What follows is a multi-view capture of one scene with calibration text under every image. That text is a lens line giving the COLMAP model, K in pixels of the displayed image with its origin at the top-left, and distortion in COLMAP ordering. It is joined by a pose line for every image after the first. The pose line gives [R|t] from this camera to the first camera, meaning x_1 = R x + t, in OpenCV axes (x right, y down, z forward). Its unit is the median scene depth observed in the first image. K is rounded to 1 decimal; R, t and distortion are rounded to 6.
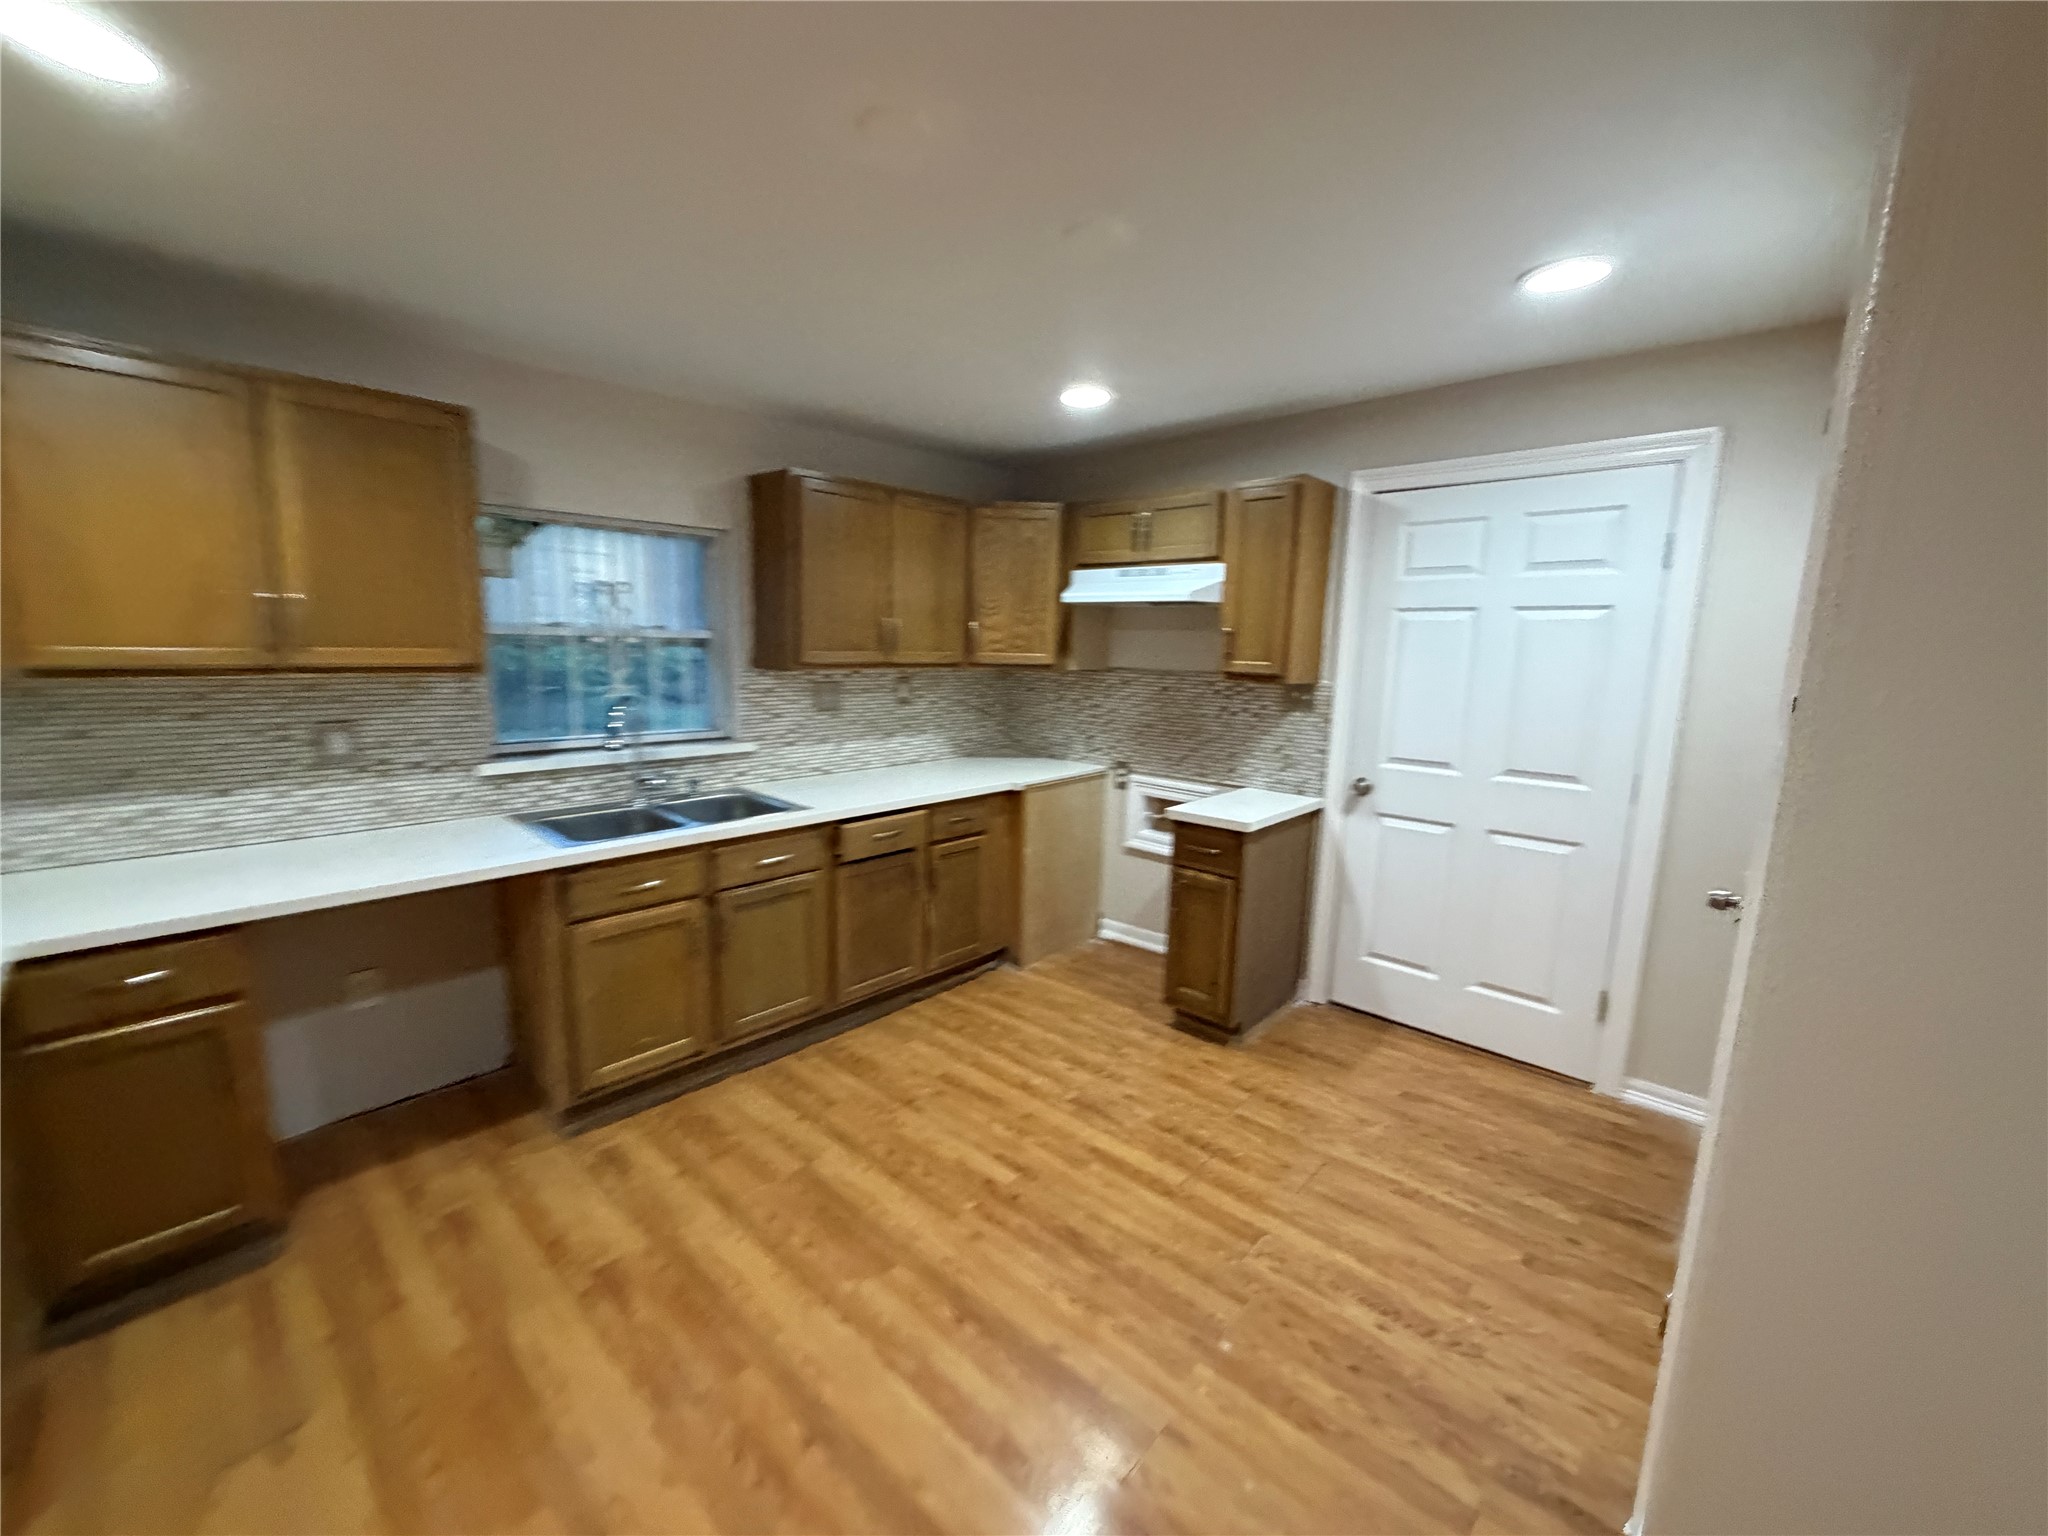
lens RADIAL K [[817.5, 0, 1022.7], [0, 817.5, 769.4], [0, 0, 1]] dist [-0.001480, -0.000140]
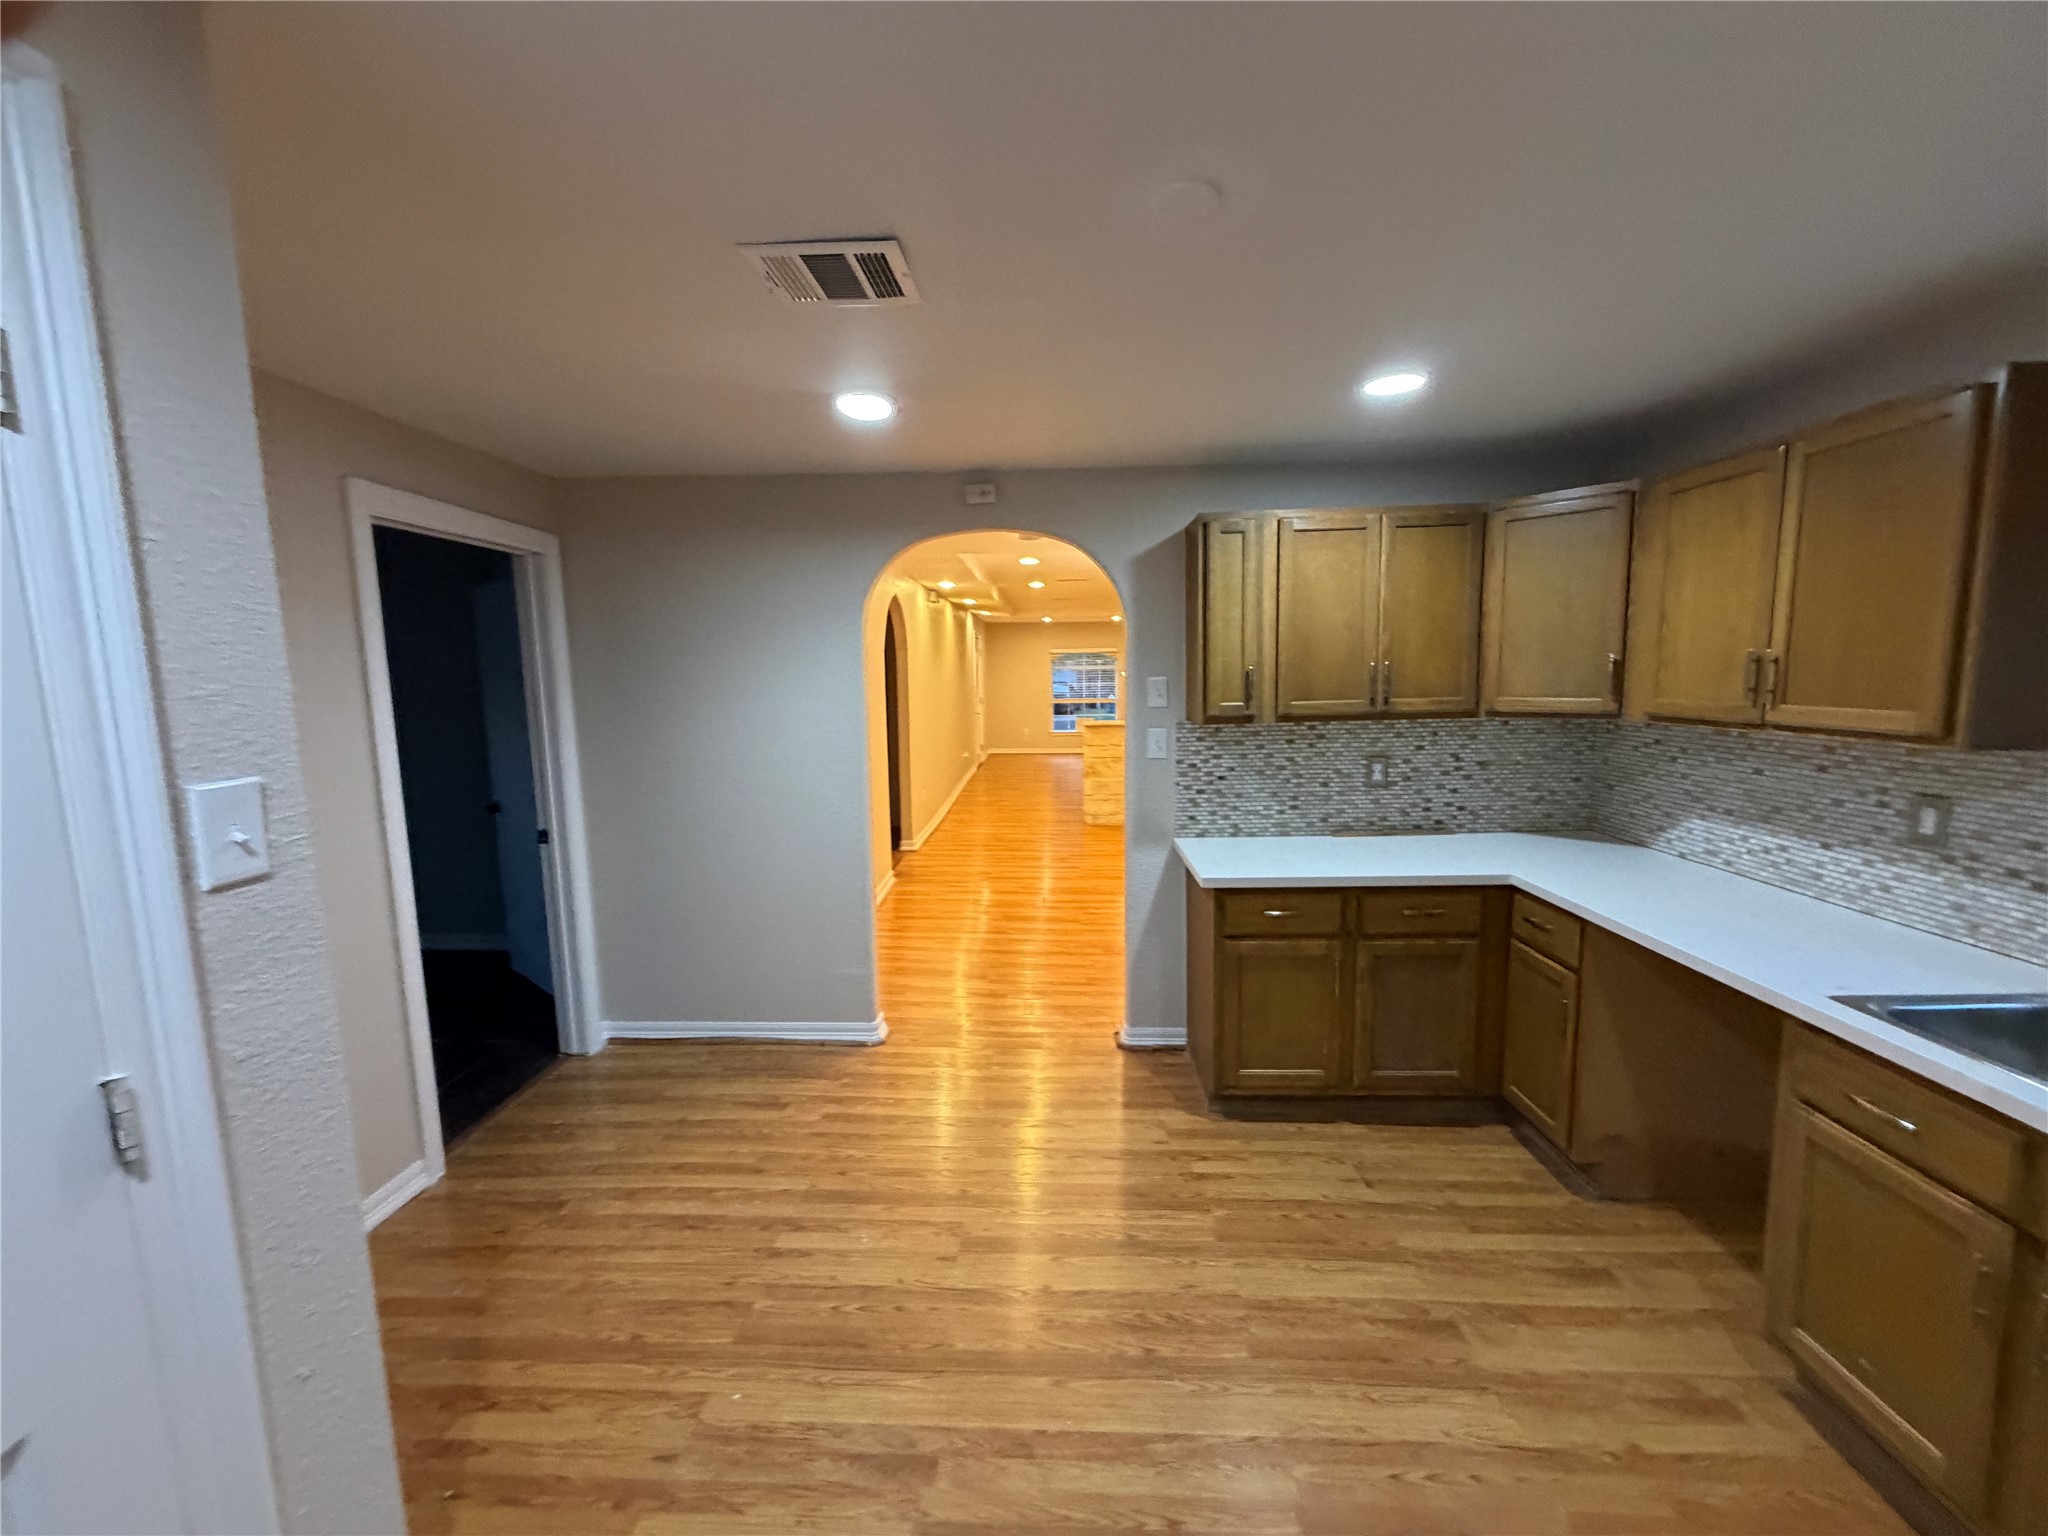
lens RADIAL K [[817.5, 0, 1019.9], [0, 817.5, 771.3], [0, 0, 1]] dist [-0.001480, -0.000140]
pose [[-0.759765, 0.067149, -0.646721, 0.406225], [-0.105912, 0.968587, 0.224994, -0.176011], [0.641514, 0.239438, -0.728786, 1.039773]]
